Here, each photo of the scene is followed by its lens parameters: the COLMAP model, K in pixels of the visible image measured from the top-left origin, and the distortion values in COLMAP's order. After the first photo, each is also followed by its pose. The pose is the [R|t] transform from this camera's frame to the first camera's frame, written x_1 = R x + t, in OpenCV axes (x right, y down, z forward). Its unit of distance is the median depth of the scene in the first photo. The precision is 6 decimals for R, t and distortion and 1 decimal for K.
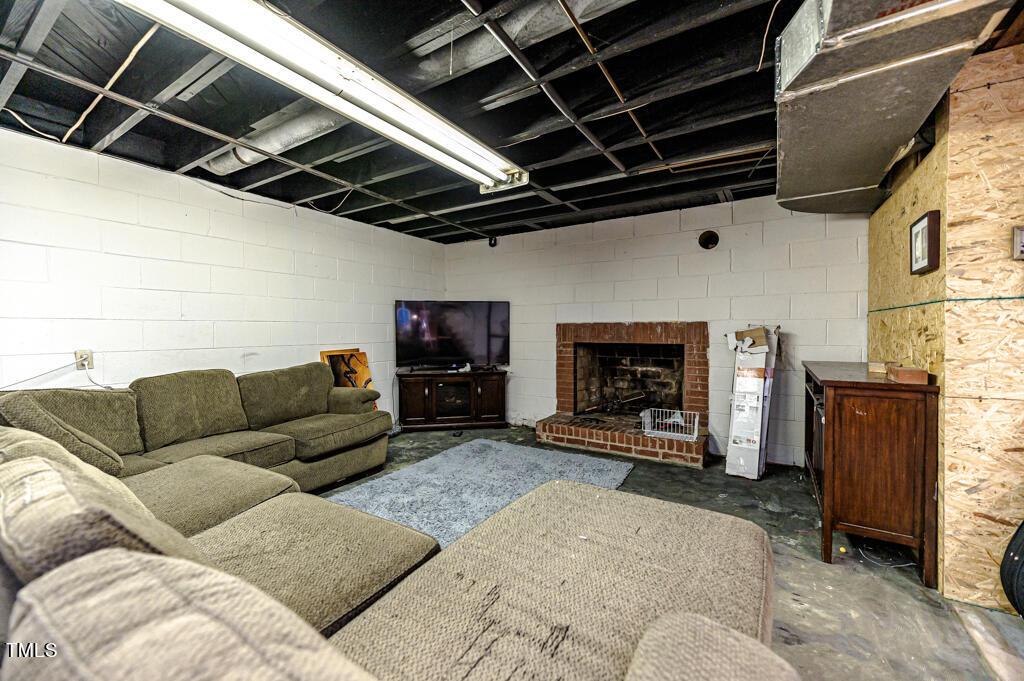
lens RADIAL K [[407.7, 0, 511.9], [0, 407.7, 337.1], [0, 0, 1]] dist [-0.001336, -0.000002]
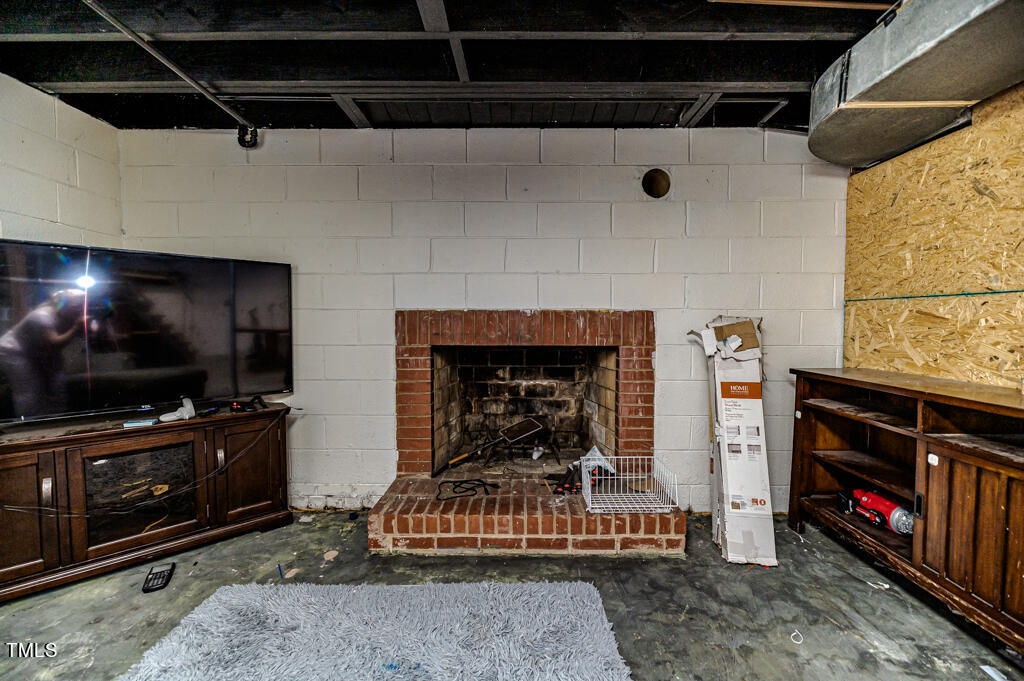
lens RADIAL K [[407.7, 0, 511.9], [0, 407.7, 337.1], [0, 0, 1]] dist [-0.001336, -0.000002]
pose [[0.849920, -0.016021, 0.526669, -0.047171], [0.004799, 0.999732, 0.022668, -0.010747], [-0.526890, -0.016738, 0.849768, 0.512767]]
